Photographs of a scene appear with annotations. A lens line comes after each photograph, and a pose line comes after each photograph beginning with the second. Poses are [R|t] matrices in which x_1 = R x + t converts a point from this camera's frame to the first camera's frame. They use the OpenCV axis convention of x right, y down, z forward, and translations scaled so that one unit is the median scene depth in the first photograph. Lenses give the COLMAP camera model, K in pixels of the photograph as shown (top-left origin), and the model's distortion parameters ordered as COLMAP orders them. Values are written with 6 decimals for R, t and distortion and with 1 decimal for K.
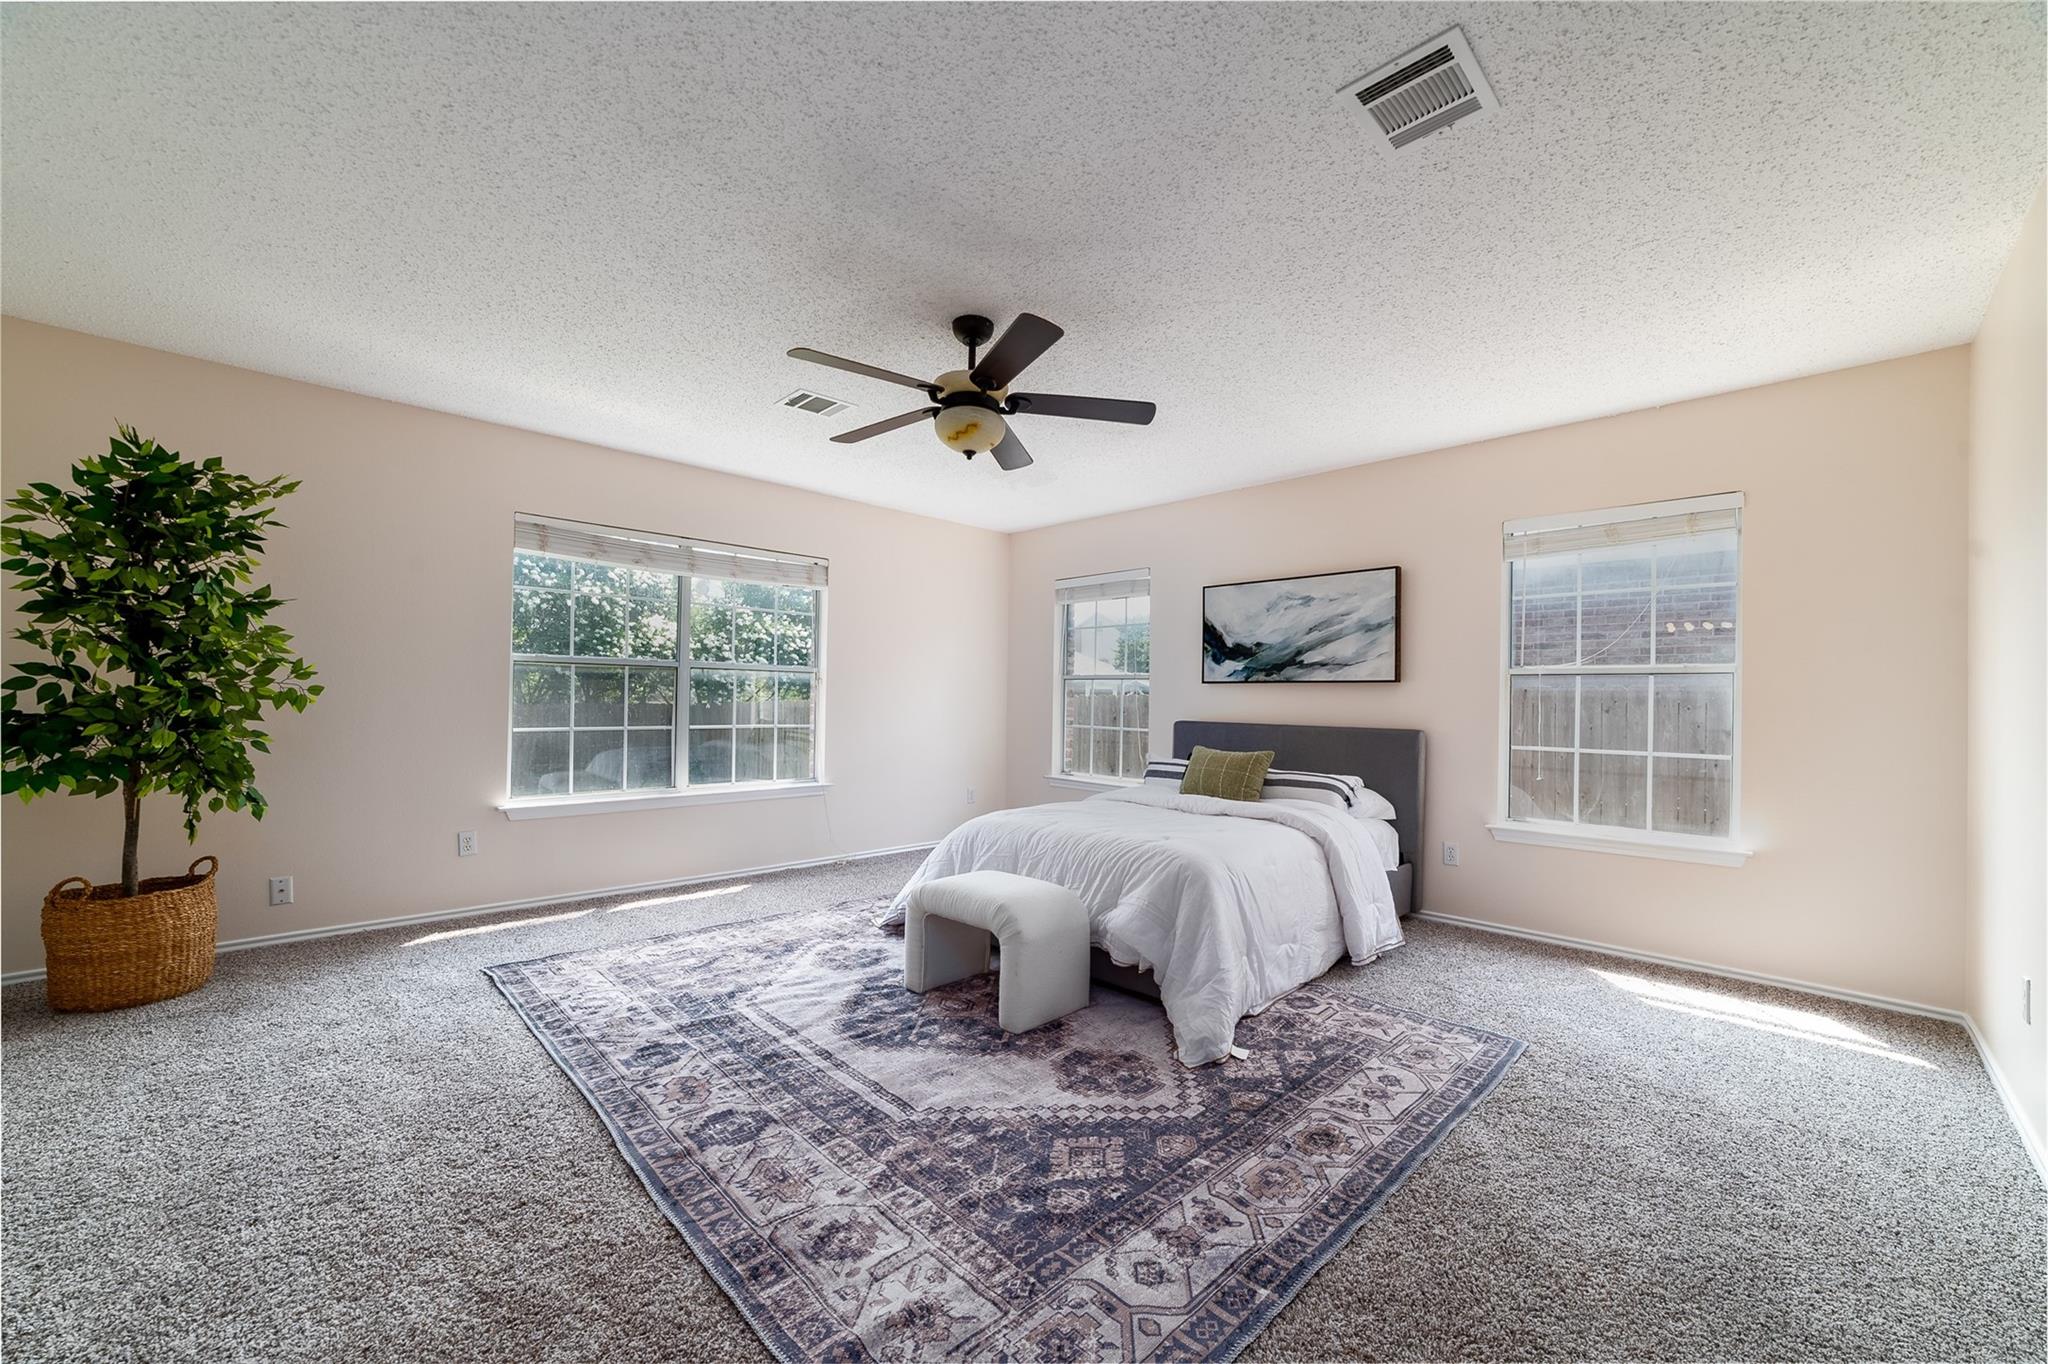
lens RADIAL K [[803.5, 0, 1030.2], [0, 803.5, 690.2], [0, 0, 1]] dist [-0.022423, 0.000410]
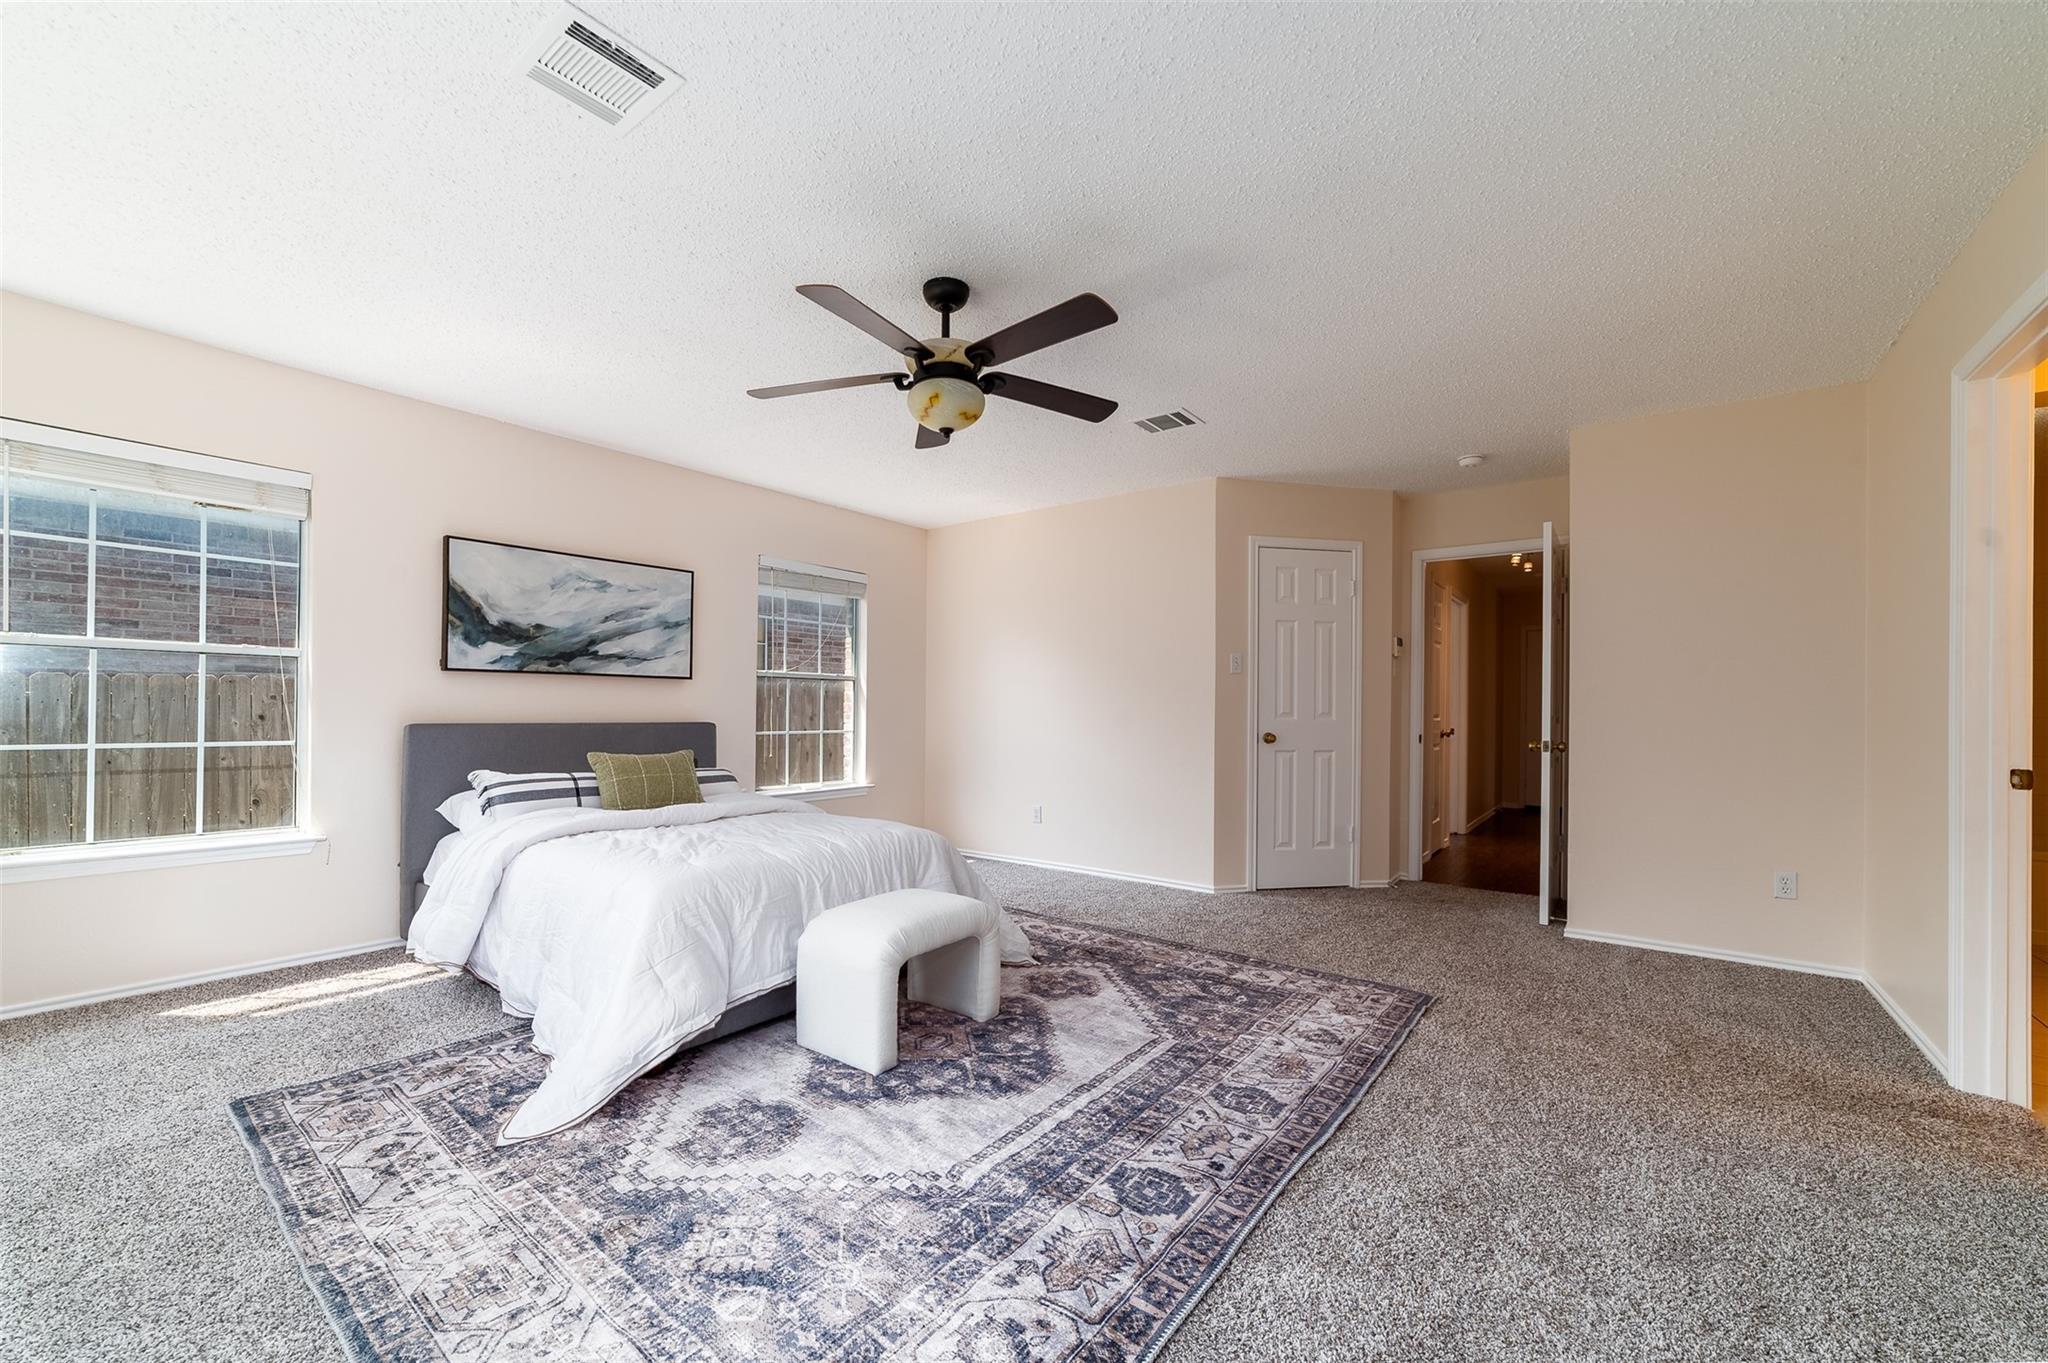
lens RADIAL K [[803.5, 0, 1030.2], [0, 803.5, 689.7], [0, 0, 1]] dist [-0.022423, 0.000410]
pose [[-0.146447, 0.002794, 0.989215, -0.898531], [-0.026403, 0.999629, -0.006732, -0.000262], [-0.988866, -0.027104, -0.146319, 0.930836]]
